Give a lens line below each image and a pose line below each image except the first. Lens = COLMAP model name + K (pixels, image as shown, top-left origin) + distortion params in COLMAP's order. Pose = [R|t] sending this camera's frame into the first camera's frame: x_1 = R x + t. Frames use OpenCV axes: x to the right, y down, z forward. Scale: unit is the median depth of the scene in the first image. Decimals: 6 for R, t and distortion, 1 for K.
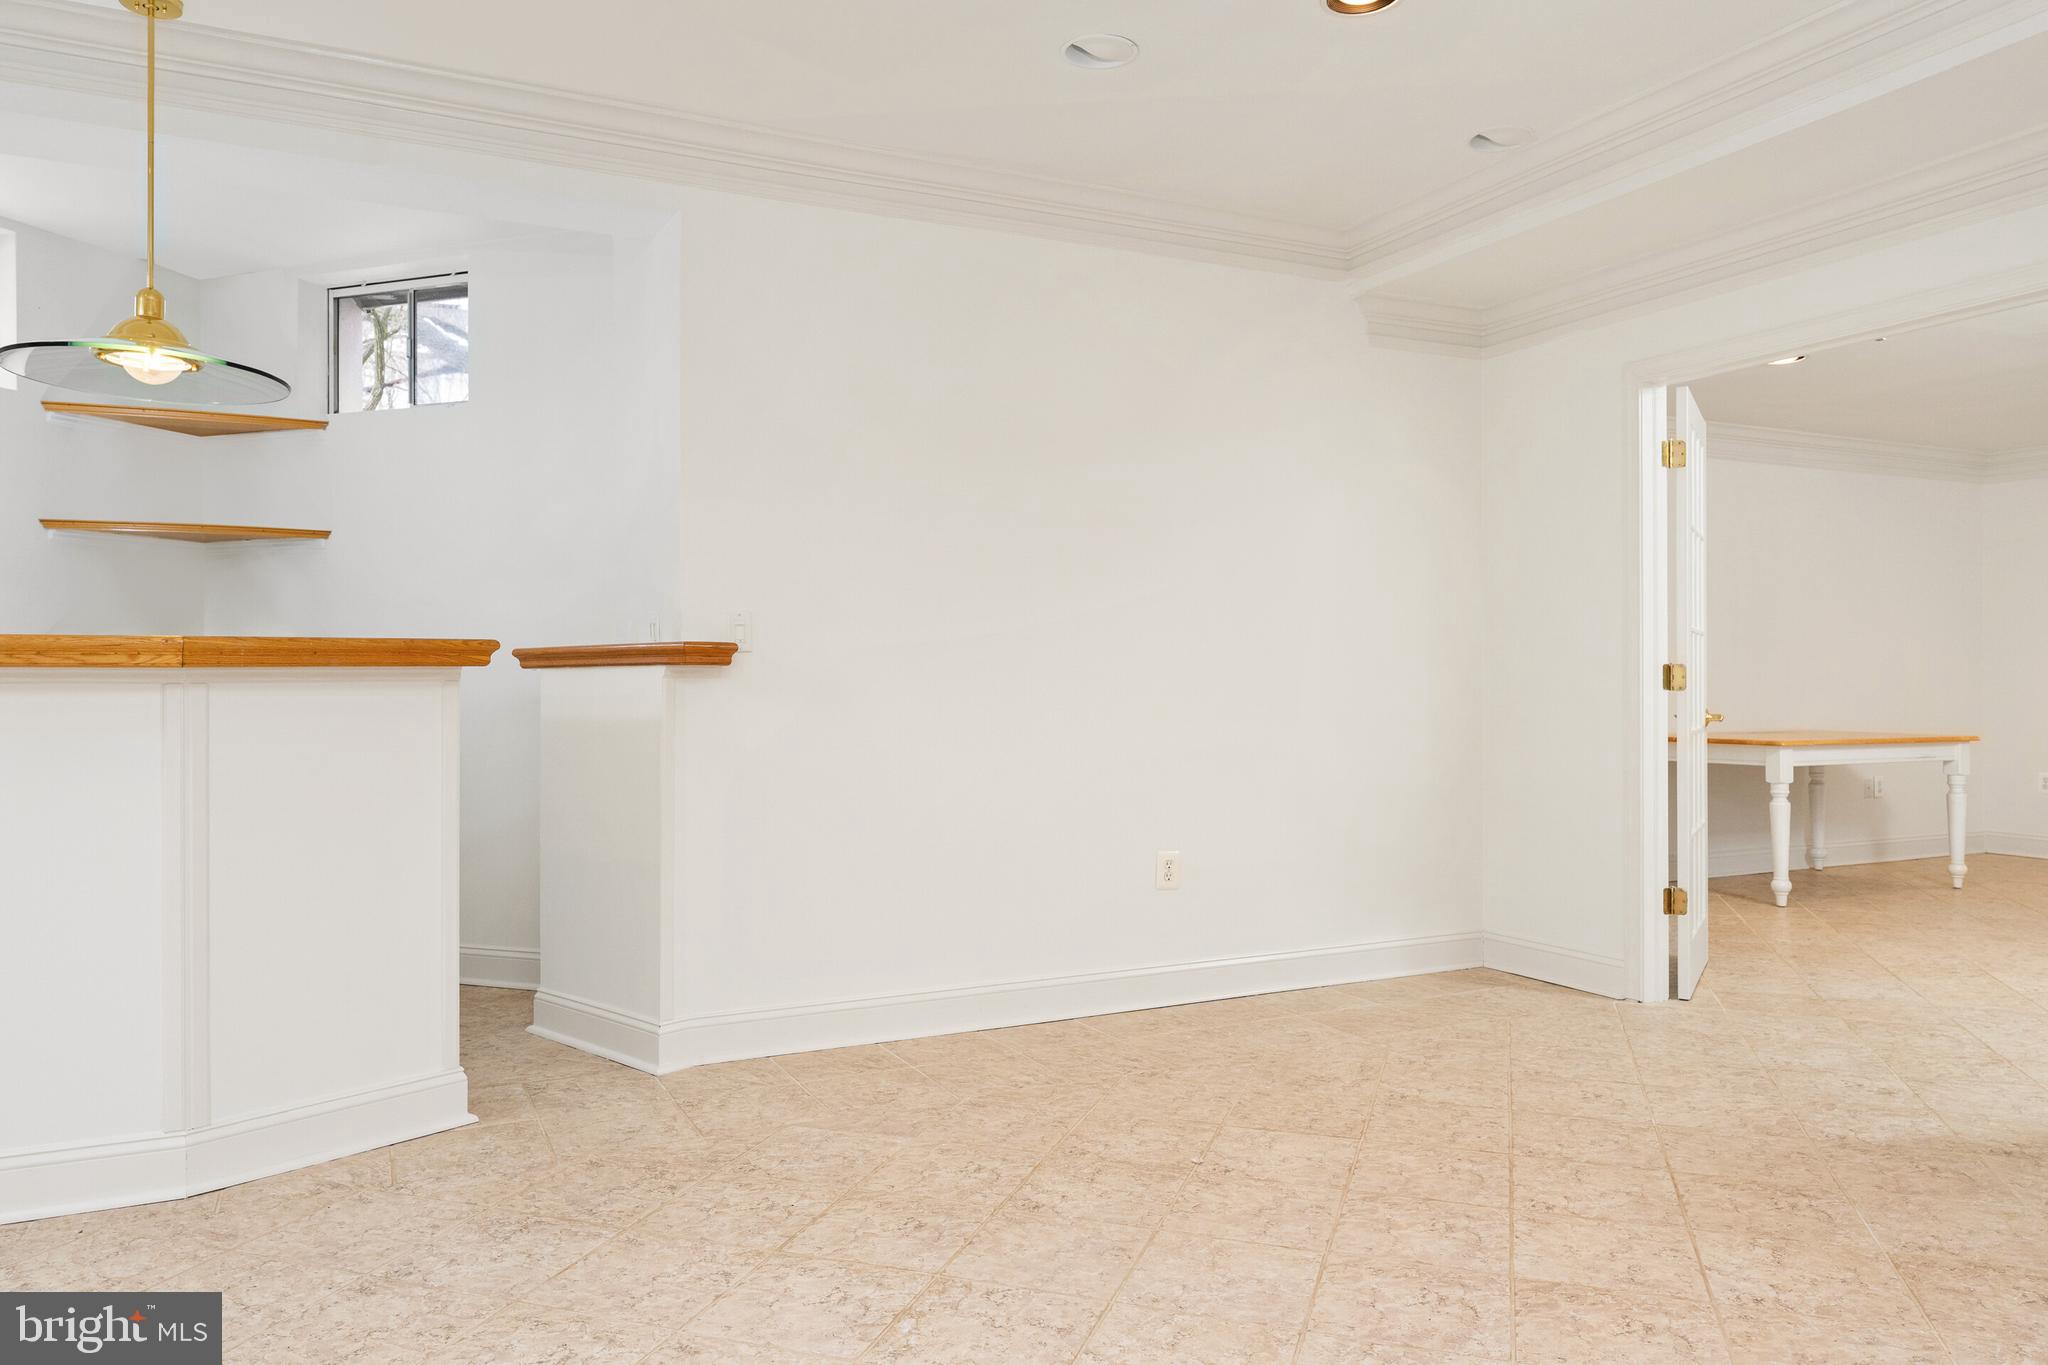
lens RADIAL K [[1393.4, 0, 1022.5], [0, 1393.4, 681.3], [0, 0, 1]] dist [-0.005647, 0.000815]
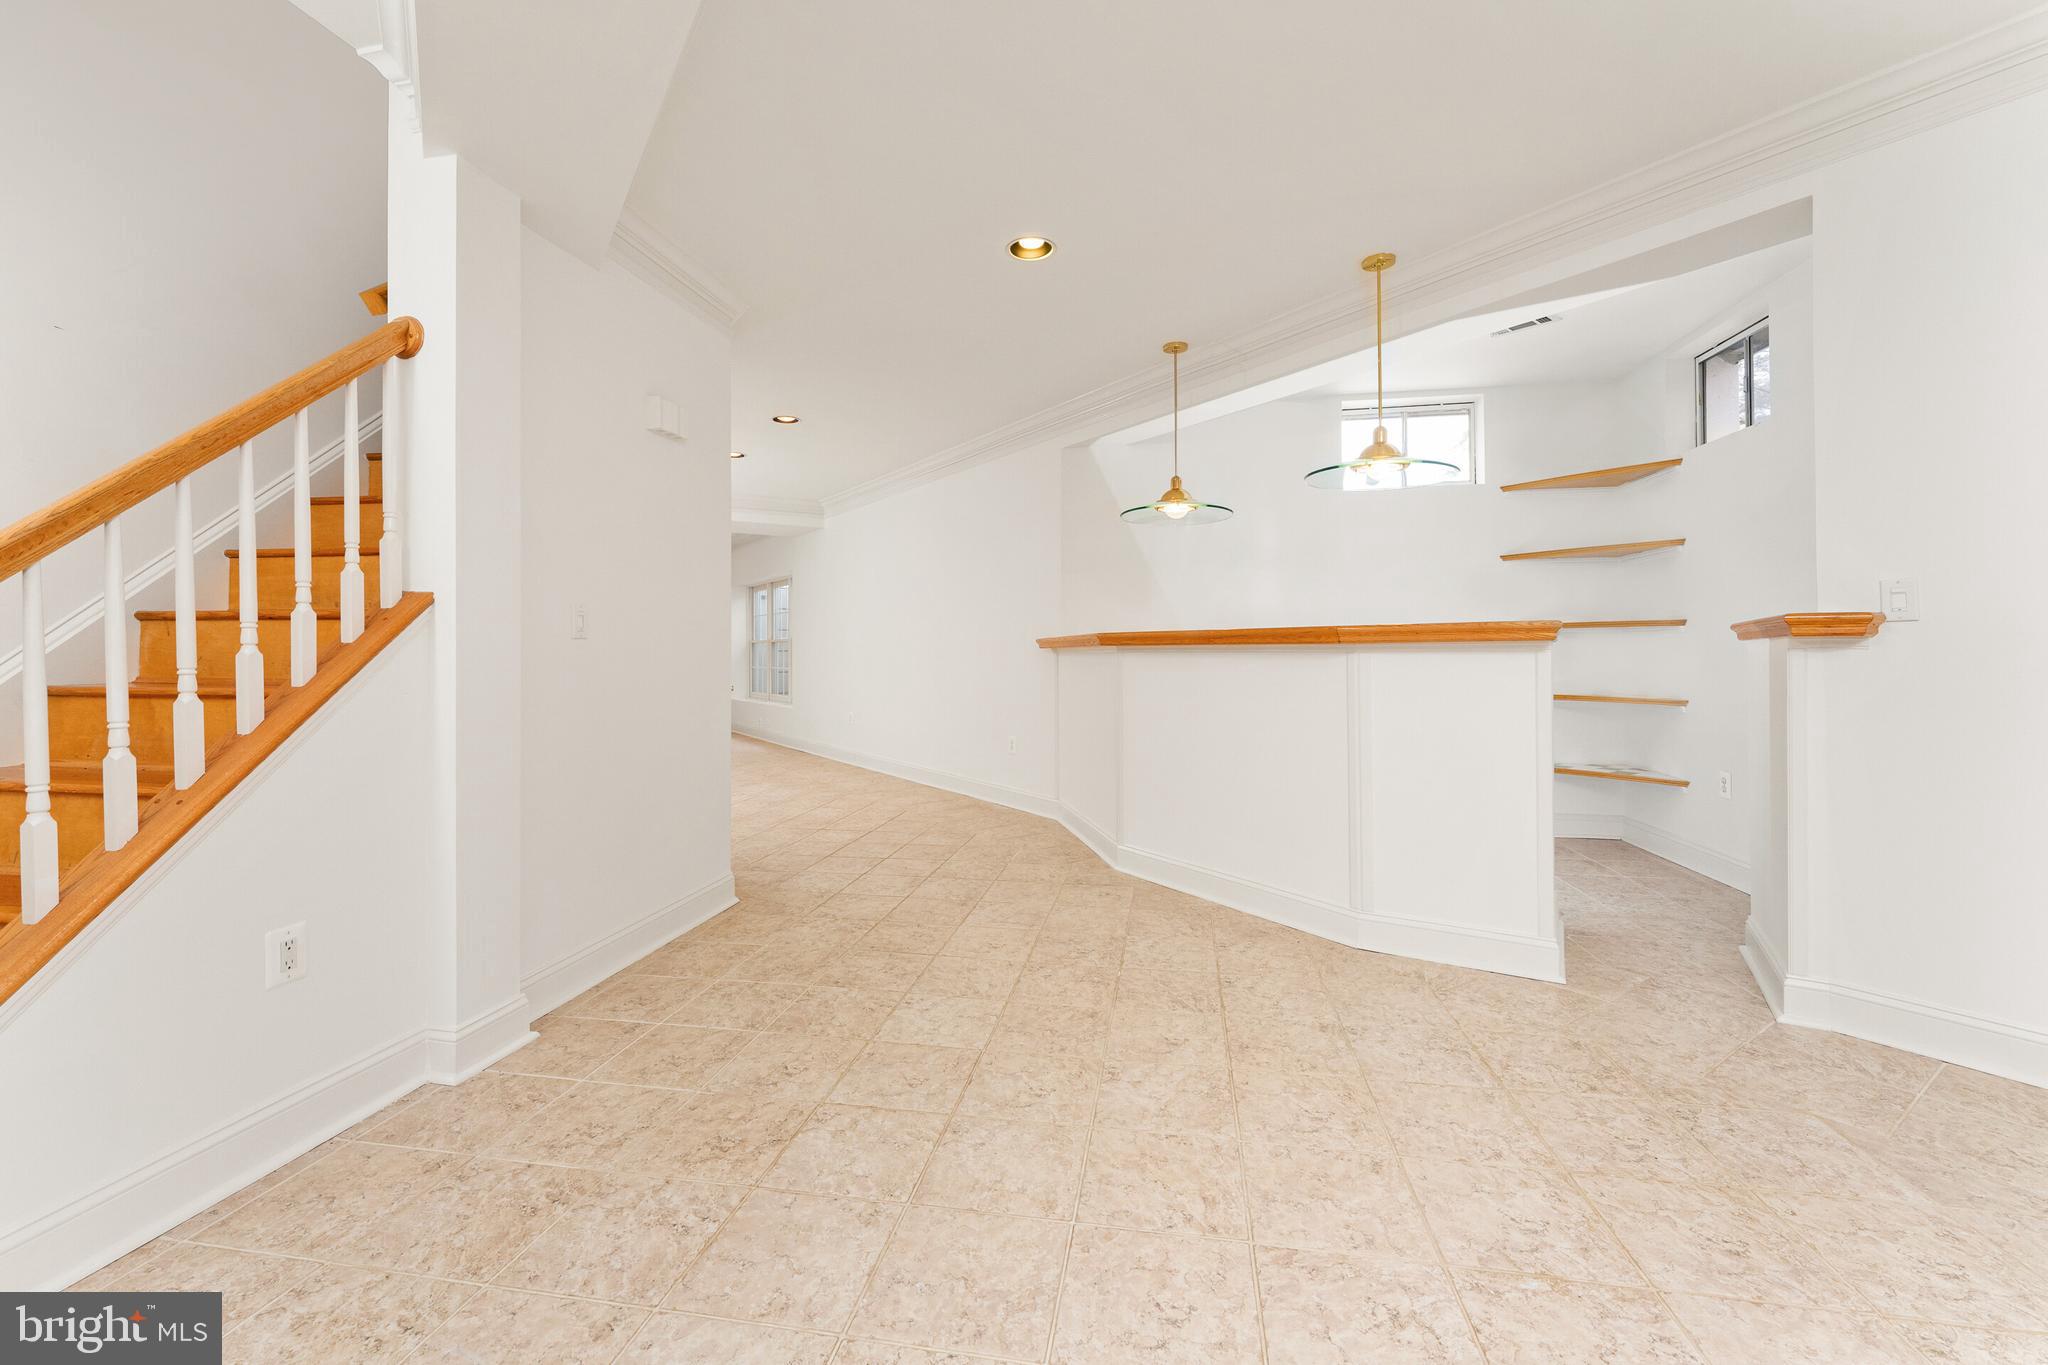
lens RADIAL K [[821.7, 0, 990.3], [0, 821.7, 651.3], [0, 0, 1]] dist [-0.002523, 0.000246]
pose [[0.134045, 0.001409, -0.990974, 0.332876], [0.002240, 0.999996, 0.001725, -0.003661], [0.990973, -0.002451, 0.134041, 0.379748]]
